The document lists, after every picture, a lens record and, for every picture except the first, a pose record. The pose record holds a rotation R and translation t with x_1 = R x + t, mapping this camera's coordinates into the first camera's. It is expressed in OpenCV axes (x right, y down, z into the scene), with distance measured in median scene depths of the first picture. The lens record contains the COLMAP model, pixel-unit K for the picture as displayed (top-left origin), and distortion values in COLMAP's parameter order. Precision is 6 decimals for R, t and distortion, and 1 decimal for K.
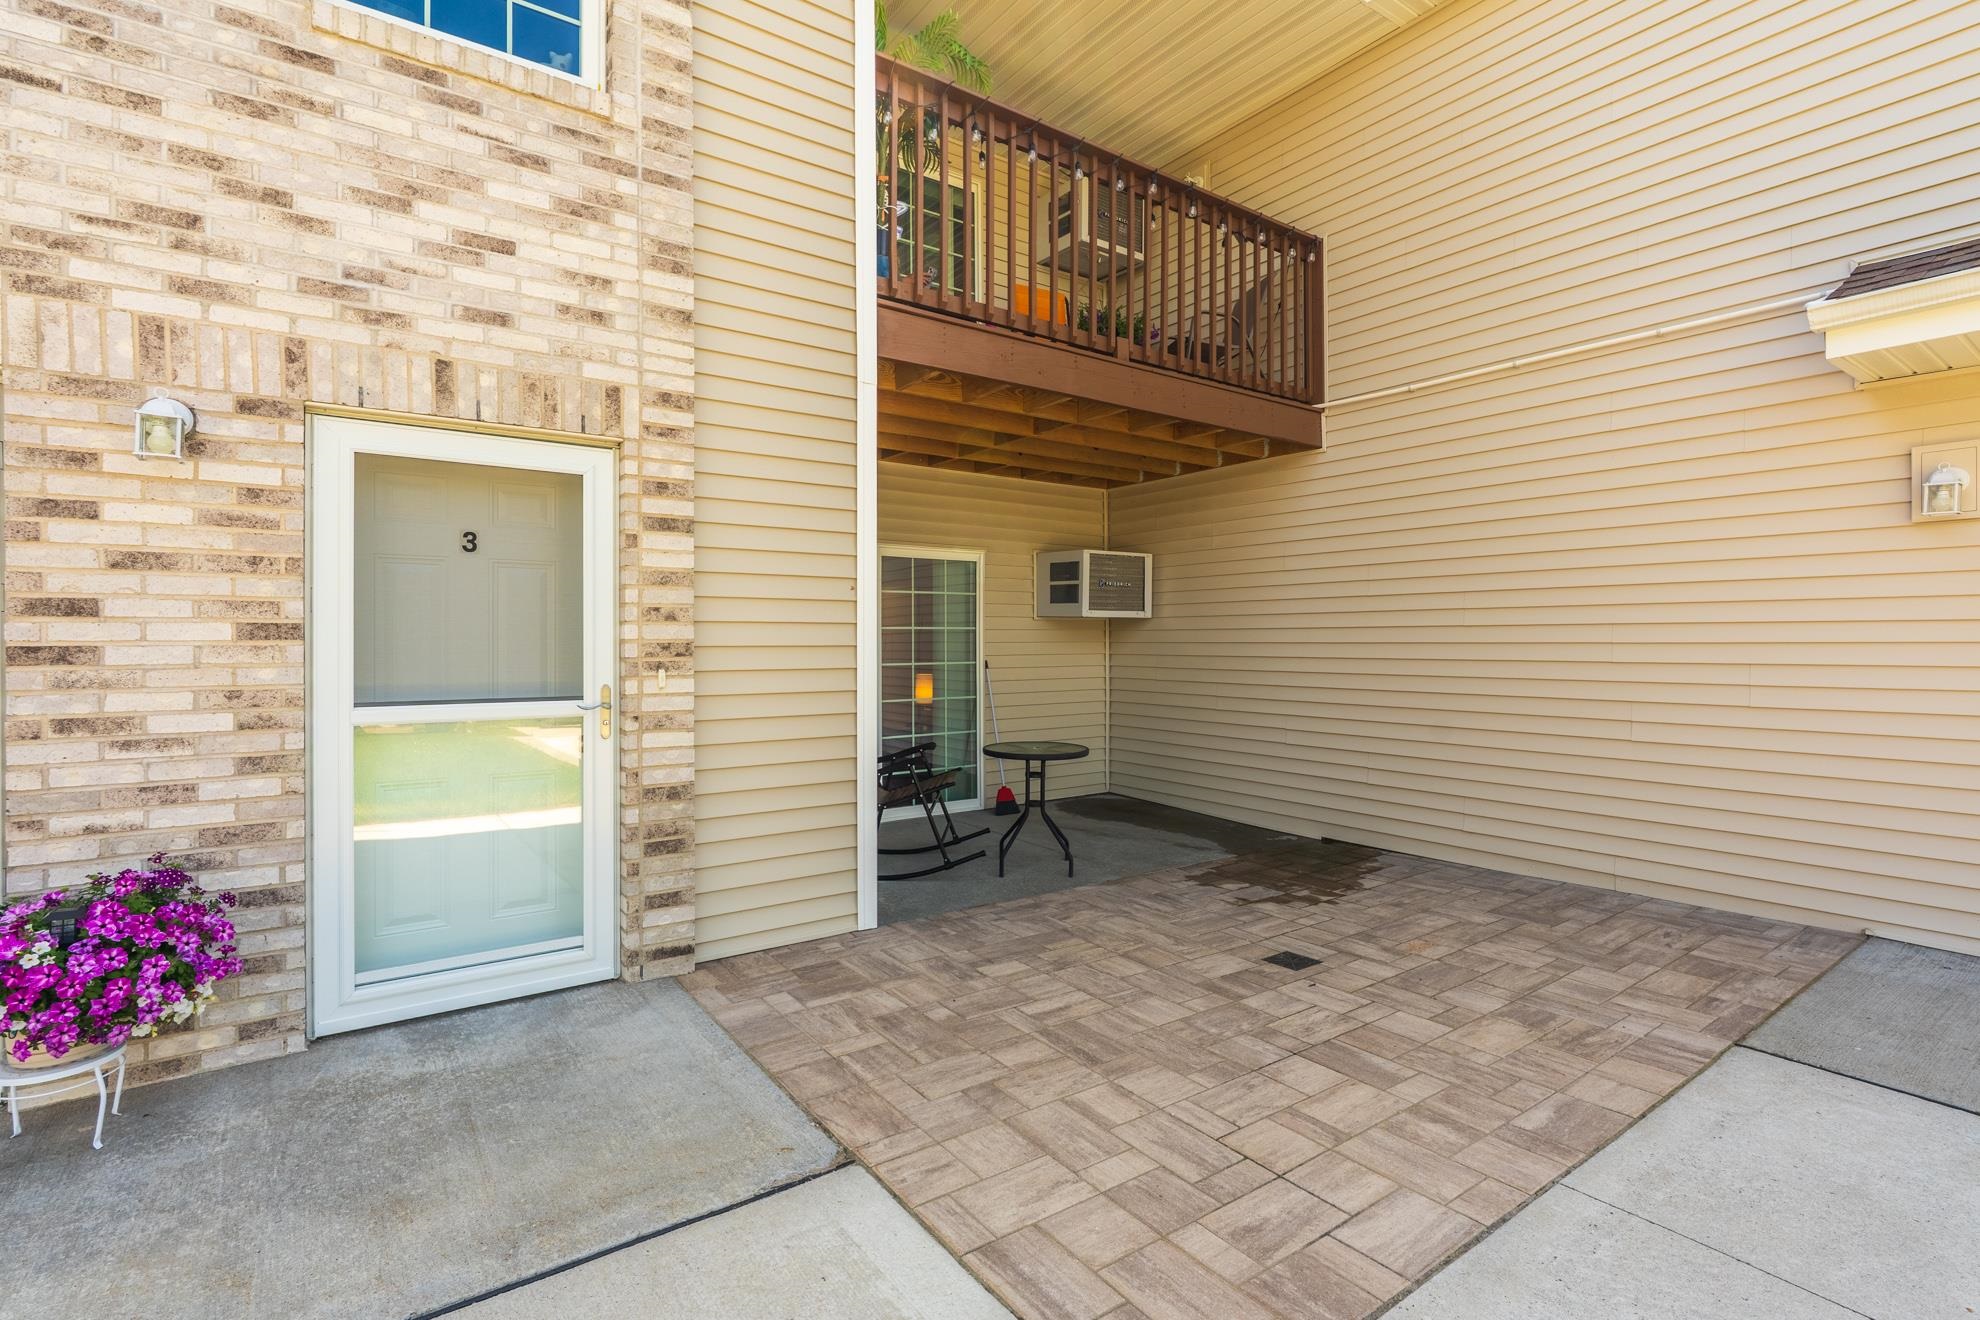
lens RADIAL K [[941.2, 0, 1051.1], [0, 941.2, 640.6], [0, 0, 1]] dist [-0.006653, 0.001805]
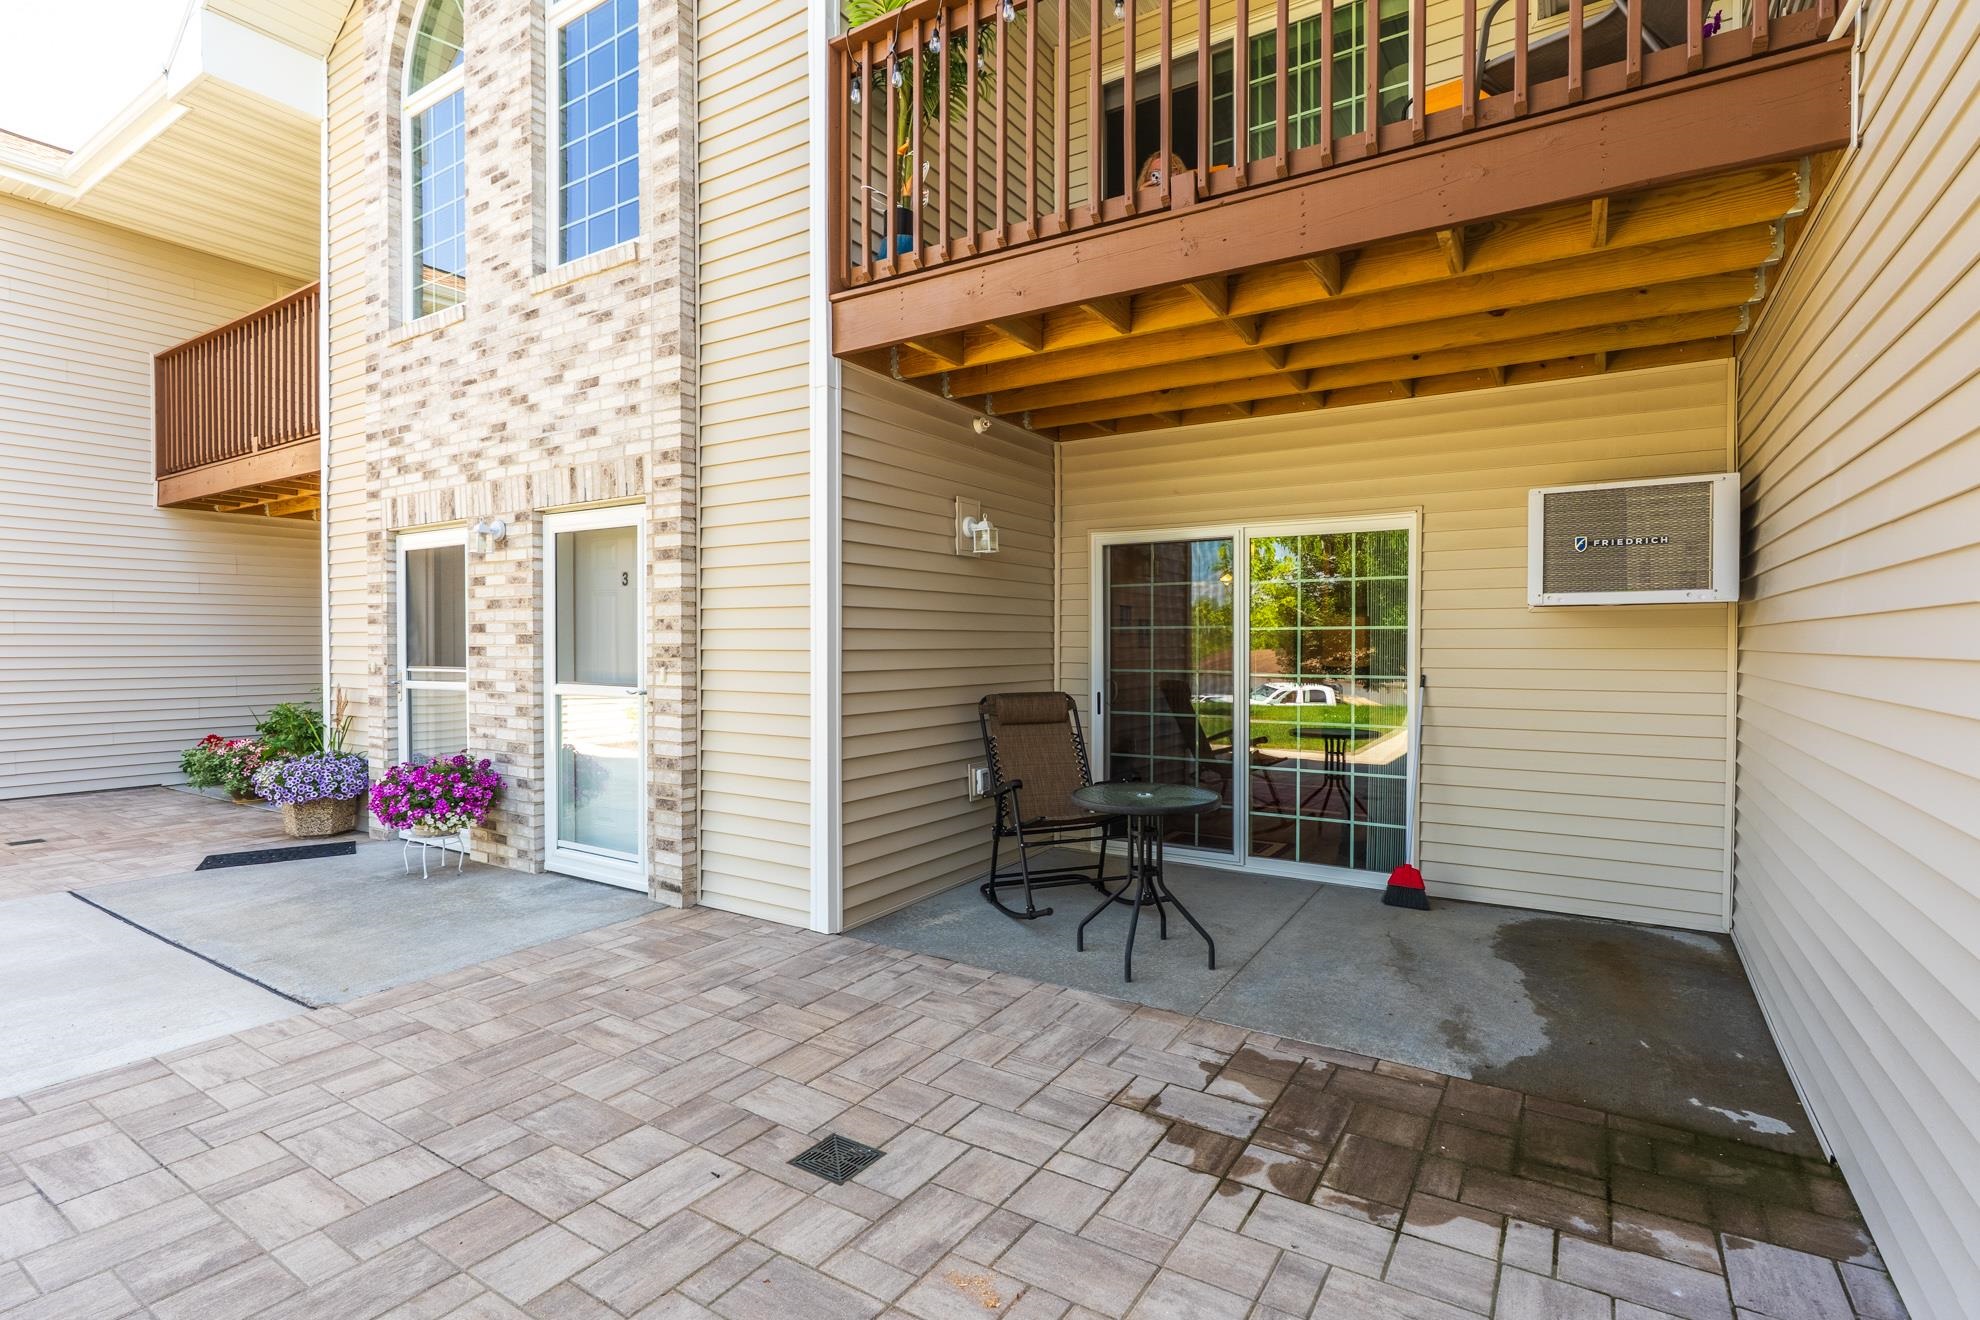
lens RADIAL K [[939.0, 0, 907.0], [0, 939.0, 658.7], [0, 0, 1]] dist [-0.005280, 0.000517]
pose [[0.320521, 0.018032, -0.947070, 1.018310], [-0.000674, 0.999823, 0.018808, -0.005805], [0.947241, -0.005390, 0.320476, 1.003217]]
